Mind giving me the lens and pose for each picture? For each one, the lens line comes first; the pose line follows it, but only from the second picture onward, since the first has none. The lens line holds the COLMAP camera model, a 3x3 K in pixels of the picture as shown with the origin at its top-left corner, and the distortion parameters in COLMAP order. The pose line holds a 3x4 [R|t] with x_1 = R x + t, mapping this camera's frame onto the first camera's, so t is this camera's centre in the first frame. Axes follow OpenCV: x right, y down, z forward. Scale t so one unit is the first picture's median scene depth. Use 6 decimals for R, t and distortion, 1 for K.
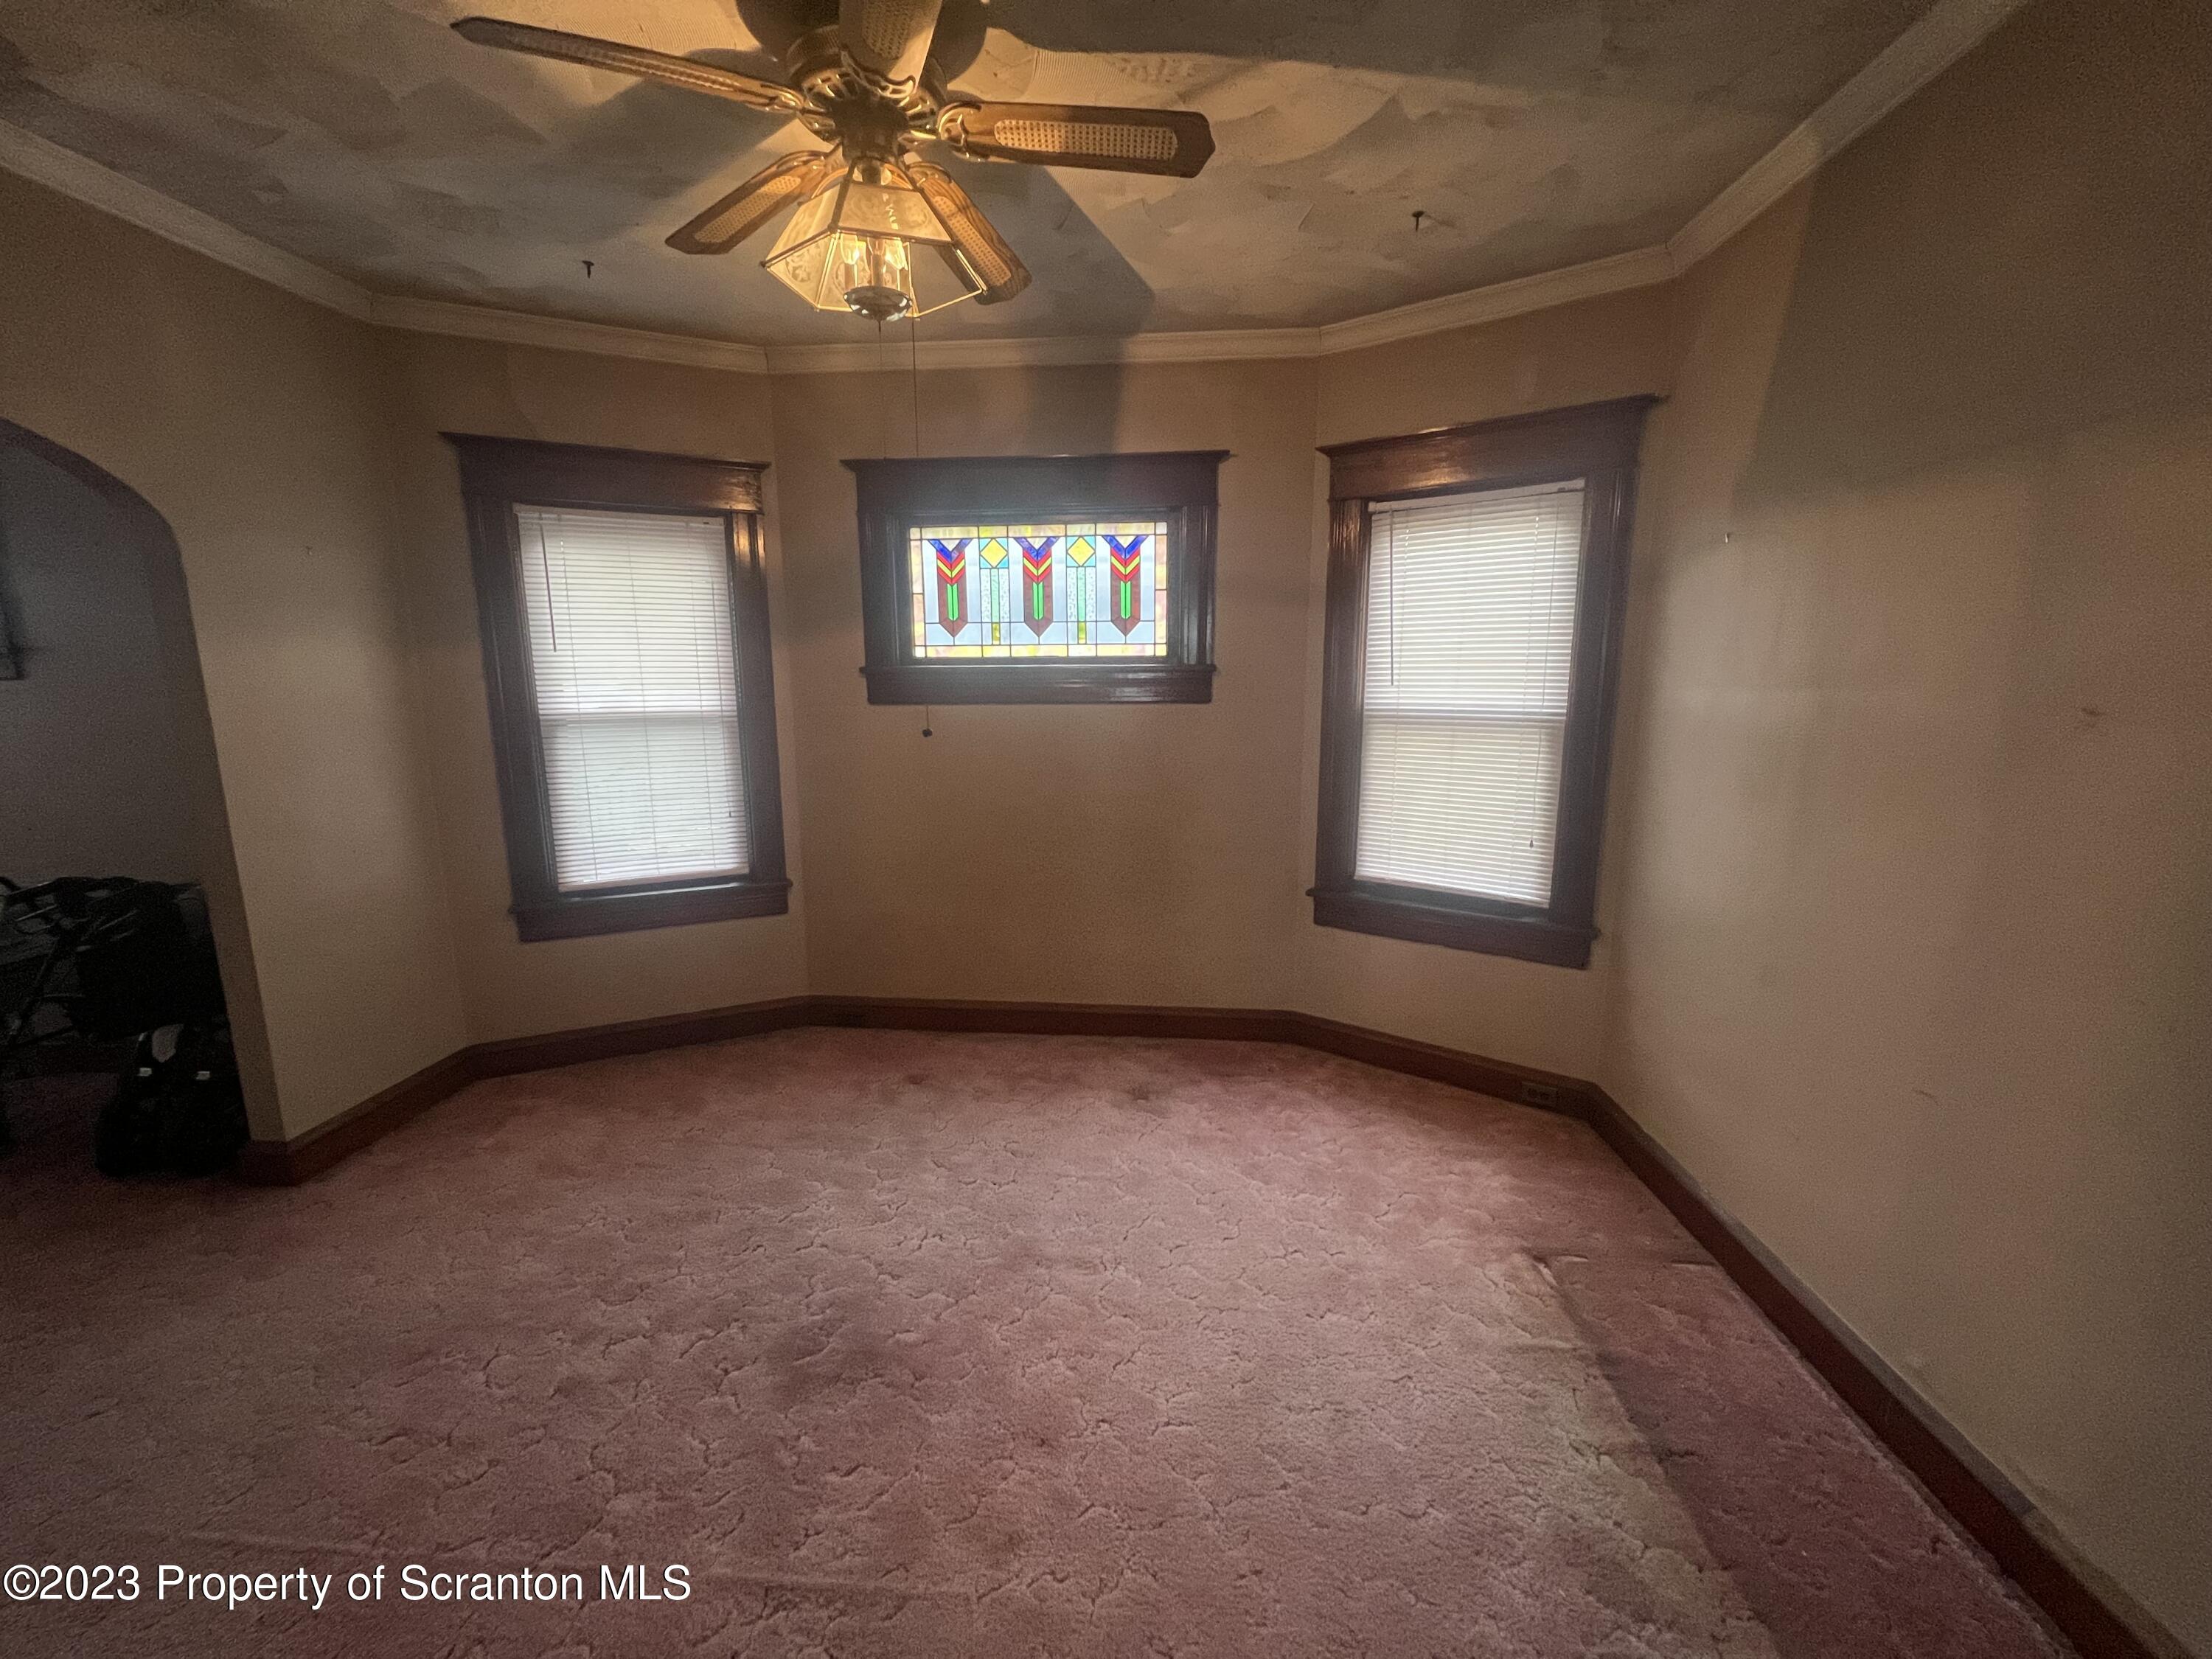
lens RADIAL K [[887.7, 0, 1106.7], [0, 887.7, 832.7], [0, 0, 1]] dist [0.000634, 0.000038]
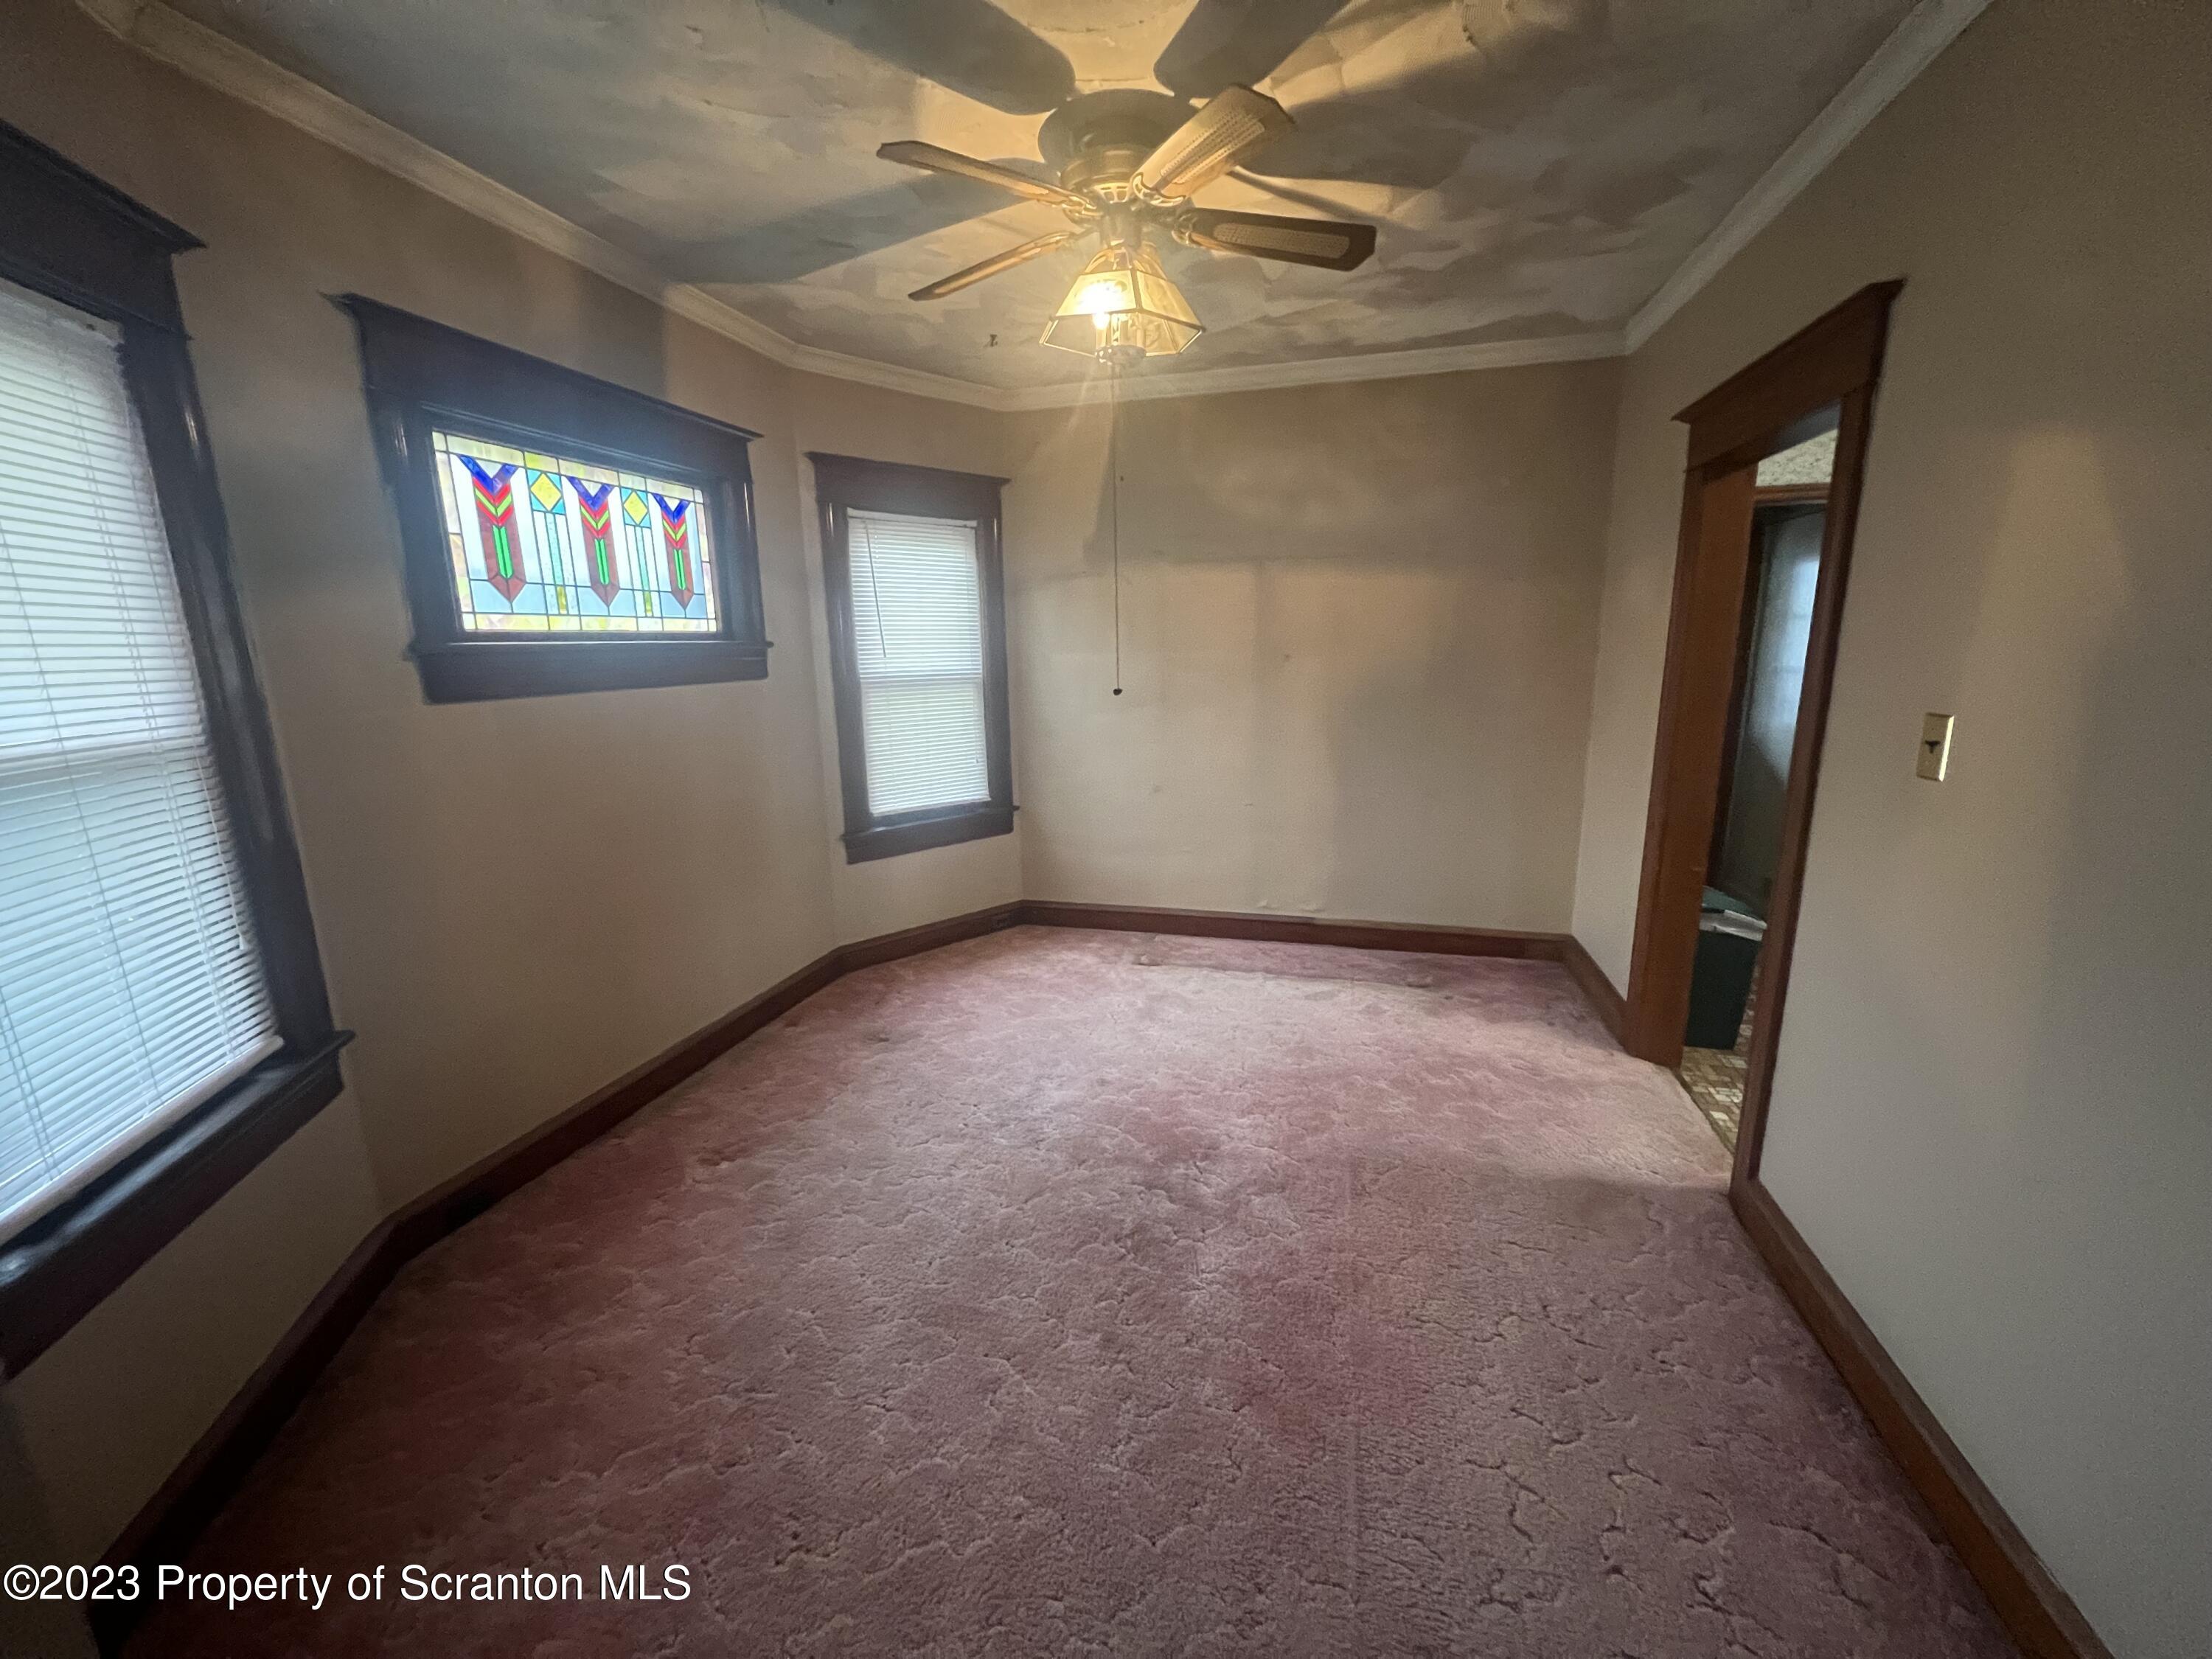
lens RADIAL K [[887.7, 0, 1108.7], [0, 887.7, 830.2], [0, 0, 1]] dist [0.000634, 0.000038]
pose [[0.170330, -0.205770, 0.963663, -0.828511], [0.185447, 0.967173, 0.173741, -0.080631], [-0.967780, 0.149115, 0.202898, 0.429962]]
